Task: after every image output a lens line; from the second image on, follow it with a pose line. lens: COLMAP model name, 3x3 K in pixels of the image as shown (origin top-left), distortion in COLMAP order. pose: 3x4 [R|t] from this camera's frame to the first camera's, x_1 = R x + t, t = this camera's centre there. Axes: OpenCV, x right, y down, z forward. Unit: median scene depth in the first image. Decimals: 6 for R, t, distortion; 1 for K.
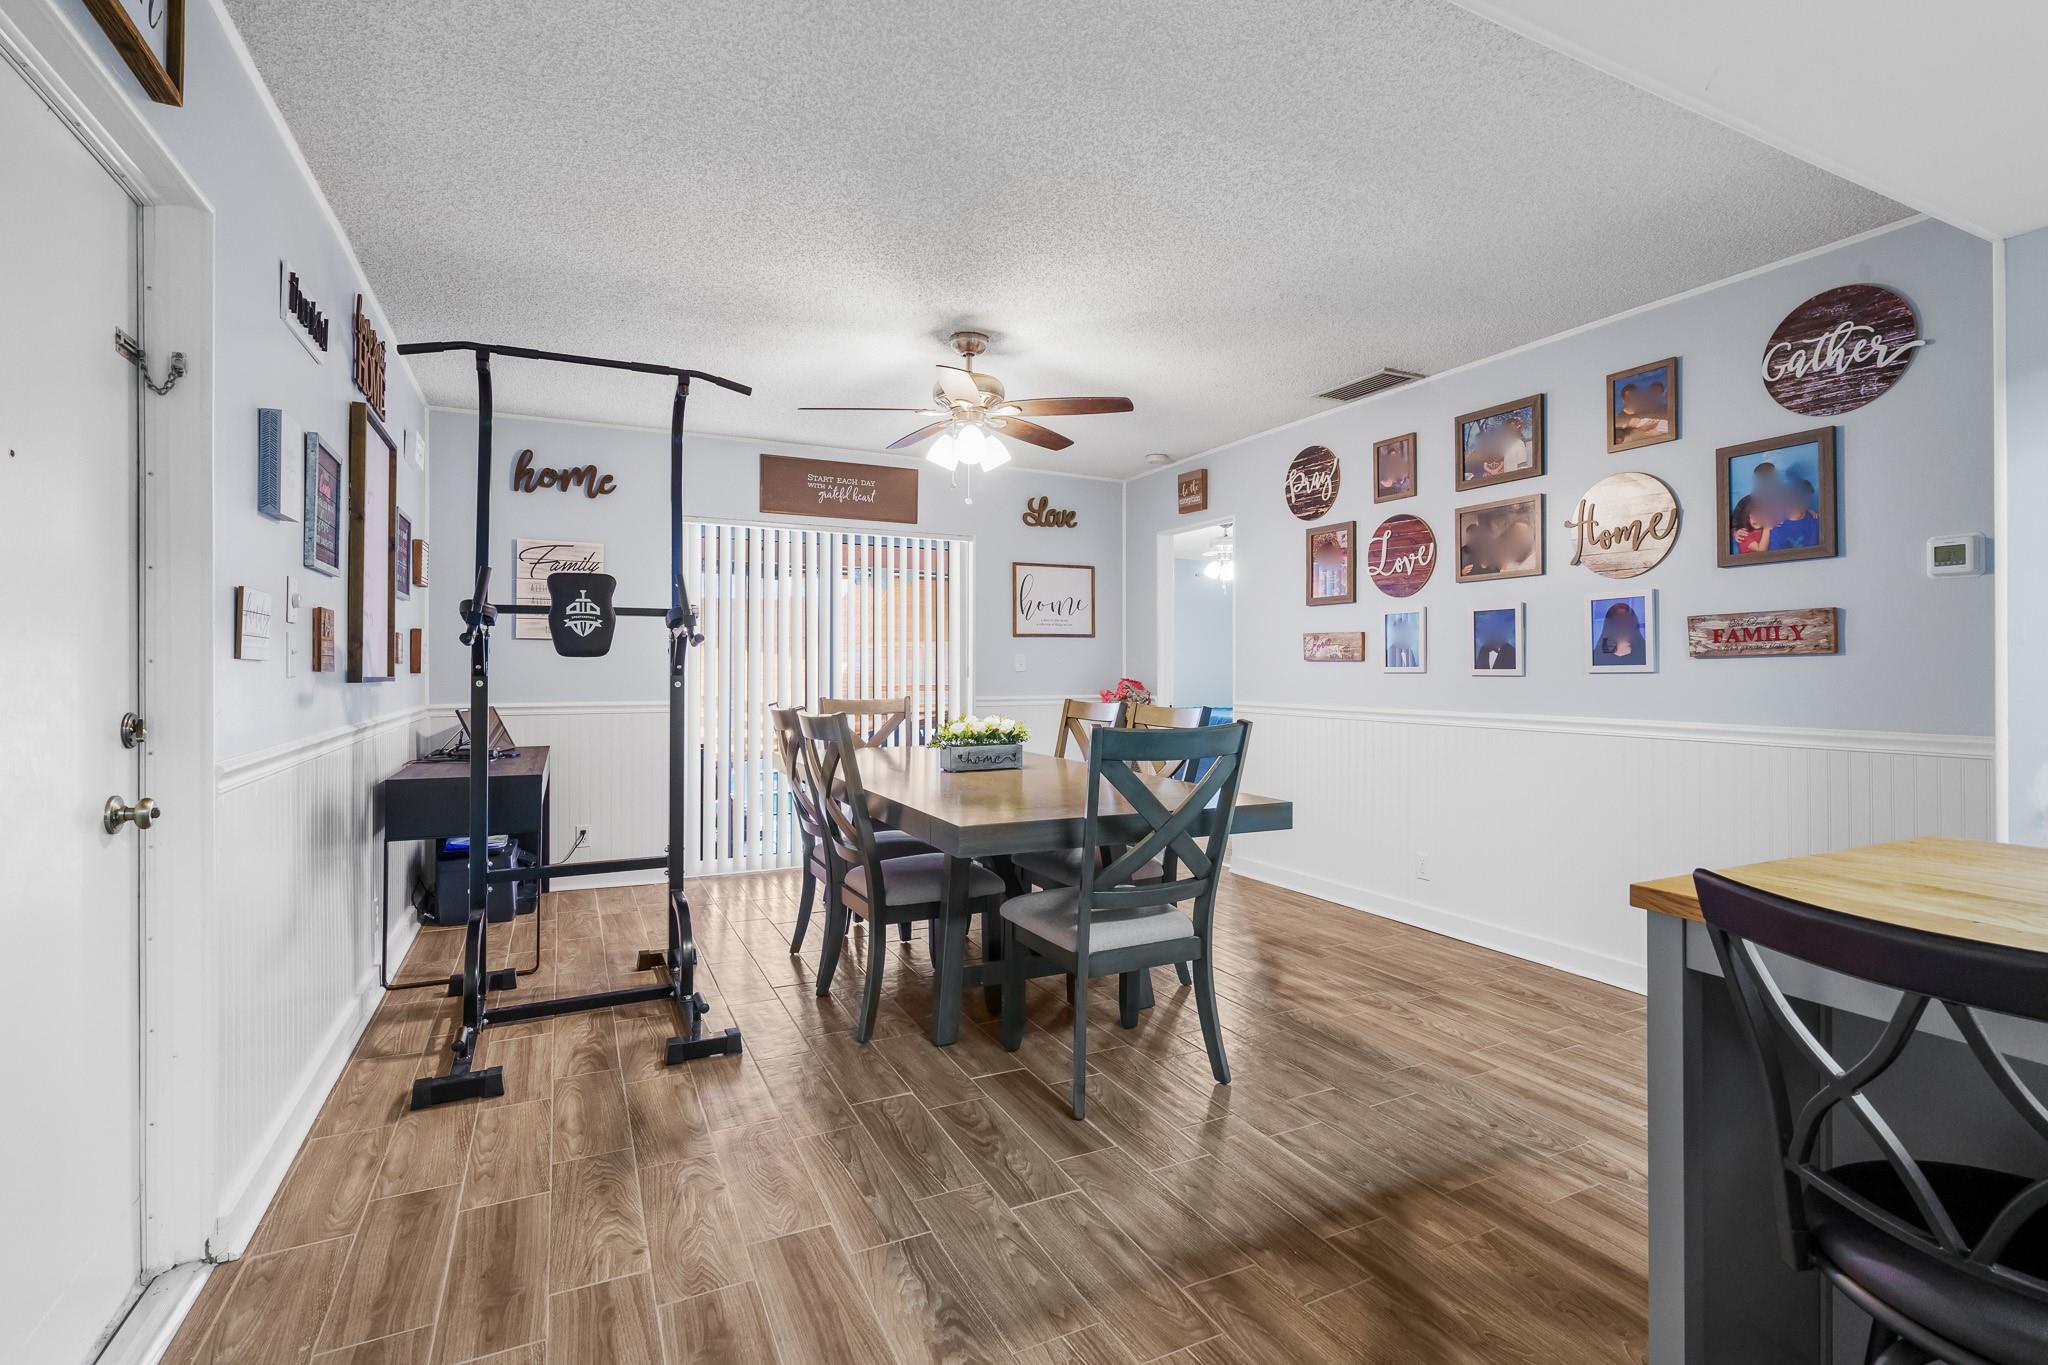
lens RADIAL K [[927.7, 0, 1042.1], [0, 927.7, 665.8], [0, 0, 1]] dist [-0.000918, 0.001039]
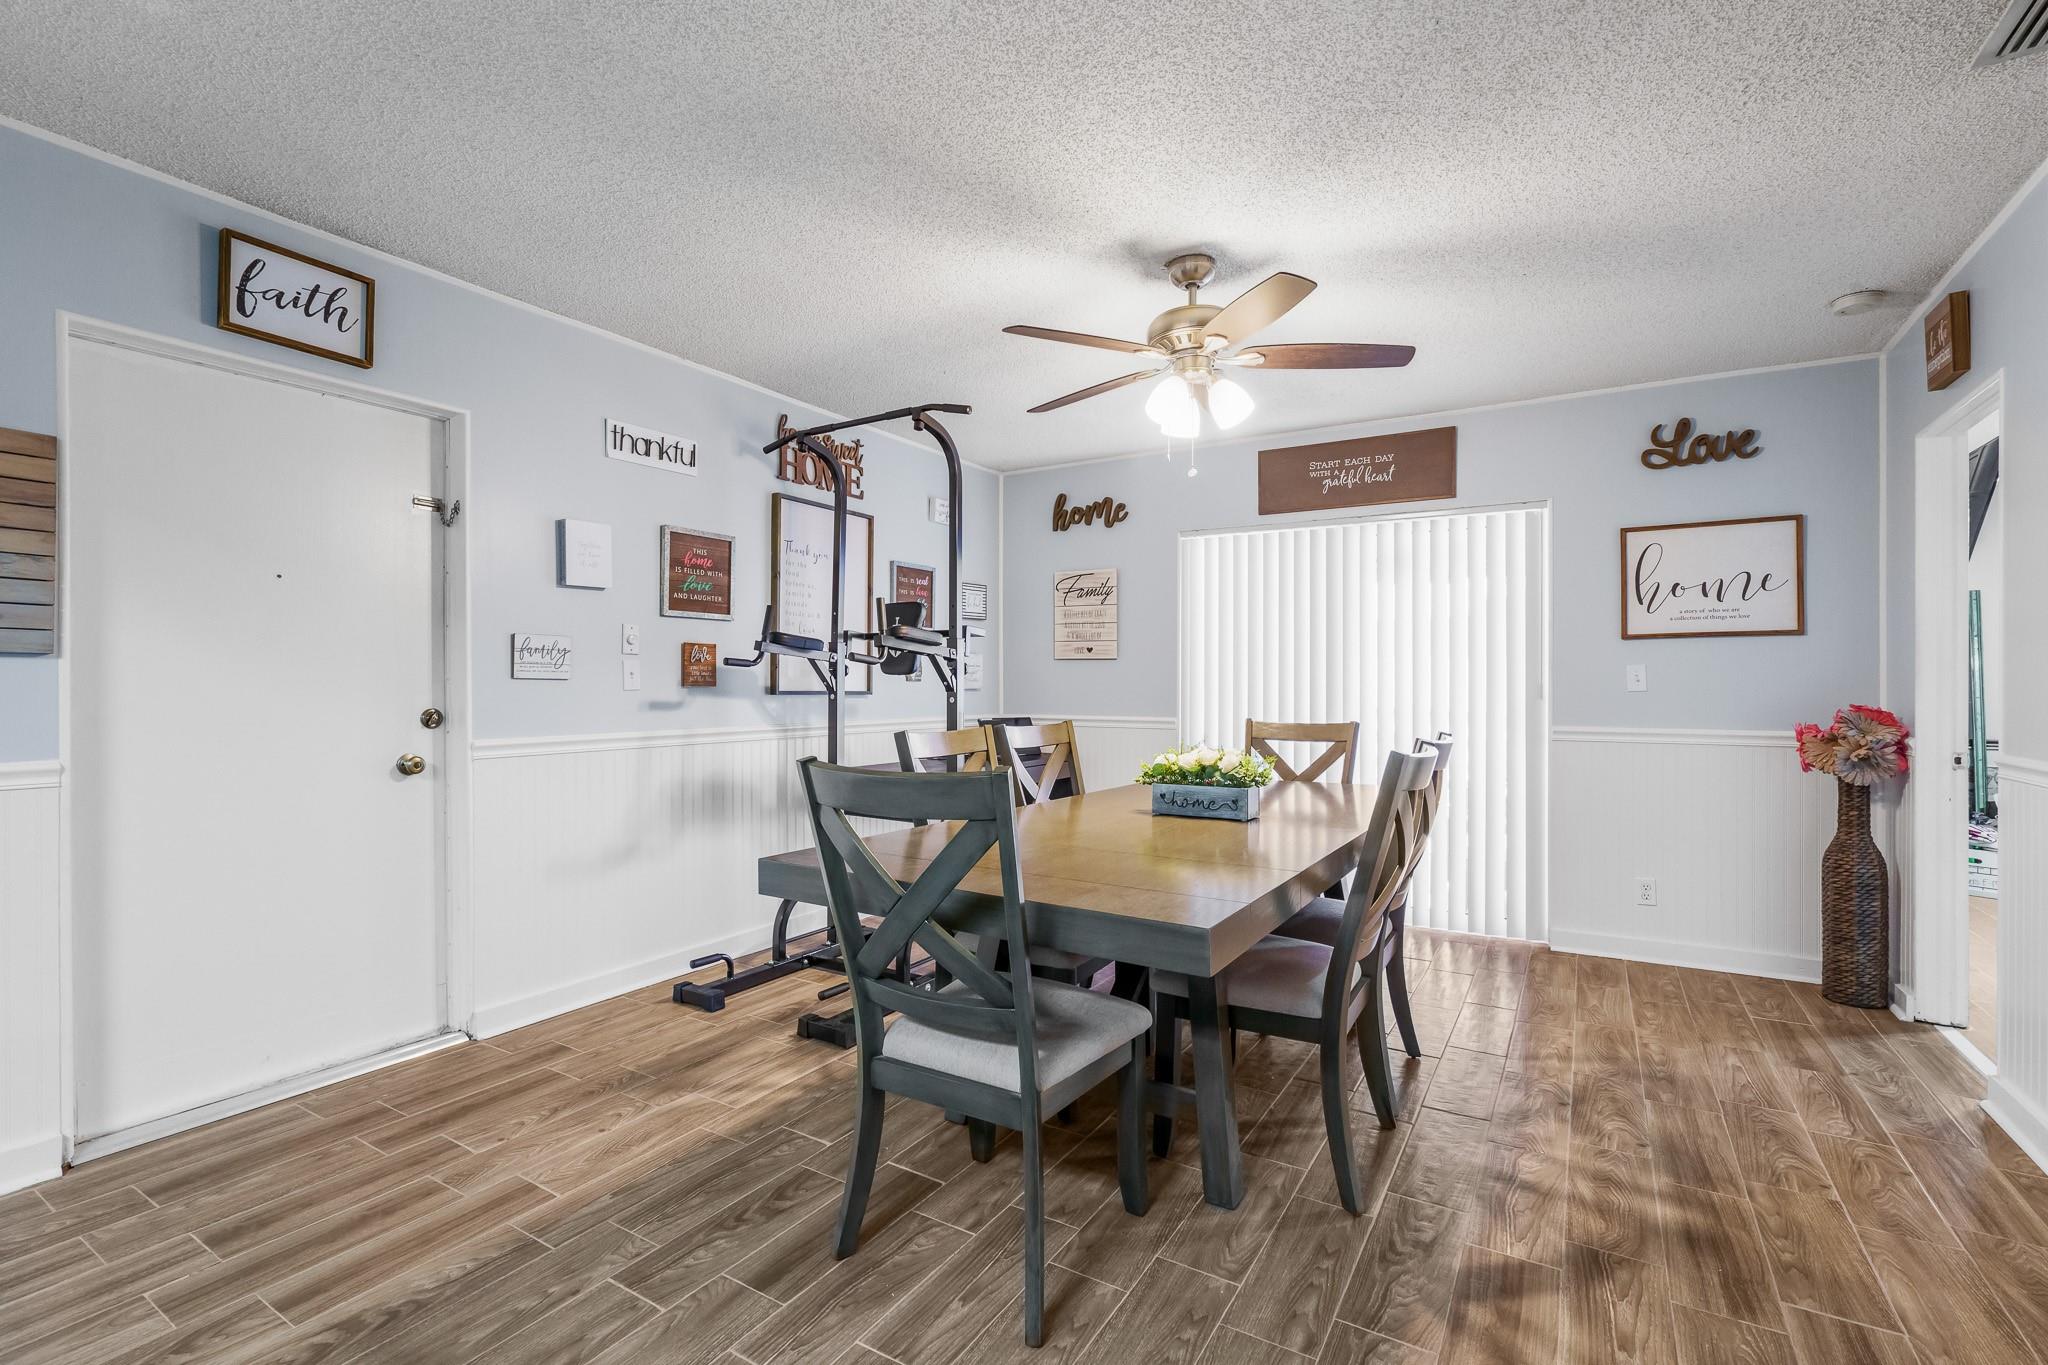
lens RADIAL K [[927.7, 0, 1034.0], [0, 927.7, 687.3], [0, 0, 1]] dist [-0.000918, 0.001039]
pose [[0.528981, 0.004305, -0.848623, 0.521244], [-0.000649, 0.999989, 0.004668, 0.000384], [0.848634, -0.001918, 0.528978, 0.476084]]
